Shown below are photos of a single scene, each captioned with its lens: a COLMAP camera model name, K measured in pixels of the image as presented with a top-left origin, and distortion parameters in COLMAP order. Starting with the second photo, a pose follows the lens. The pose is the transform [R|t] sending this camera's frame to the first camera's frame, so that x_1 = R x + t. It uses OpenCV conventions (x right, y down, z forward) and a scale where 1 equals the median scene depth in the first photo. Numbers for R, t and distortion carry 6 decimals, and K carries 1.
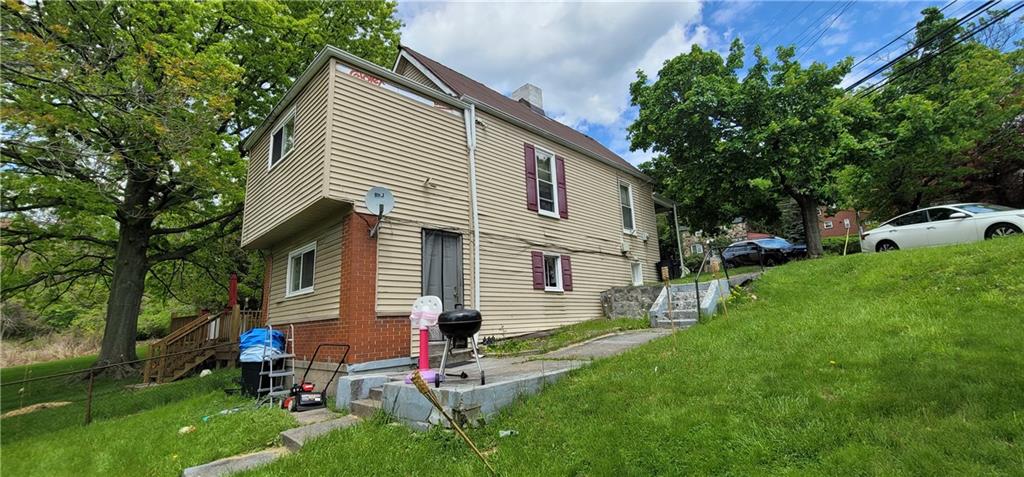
lens RADIAL K [[422.5, 0, 512.2], [0, 422.5, 232.1], [0, 0, 1]] dist [-0.006472, 0.000215]
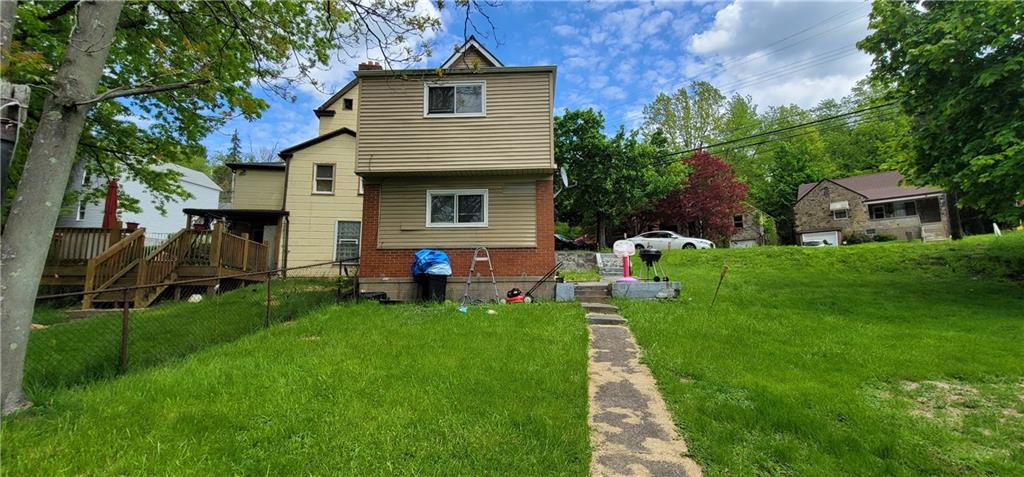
lens RADIAL K [[422.5, 0, 512.2], [0, 422.5, 232.1], [0, 0, 1]] dist [-0.006472, 0.000215]
pose [[0.731046, 0.144163, 0.666925, -0.924620], [-0.173358, 0.984595, -0.022805, 0.124070], [-0.659938, -0.098945, 0.744776, -0.036273]]
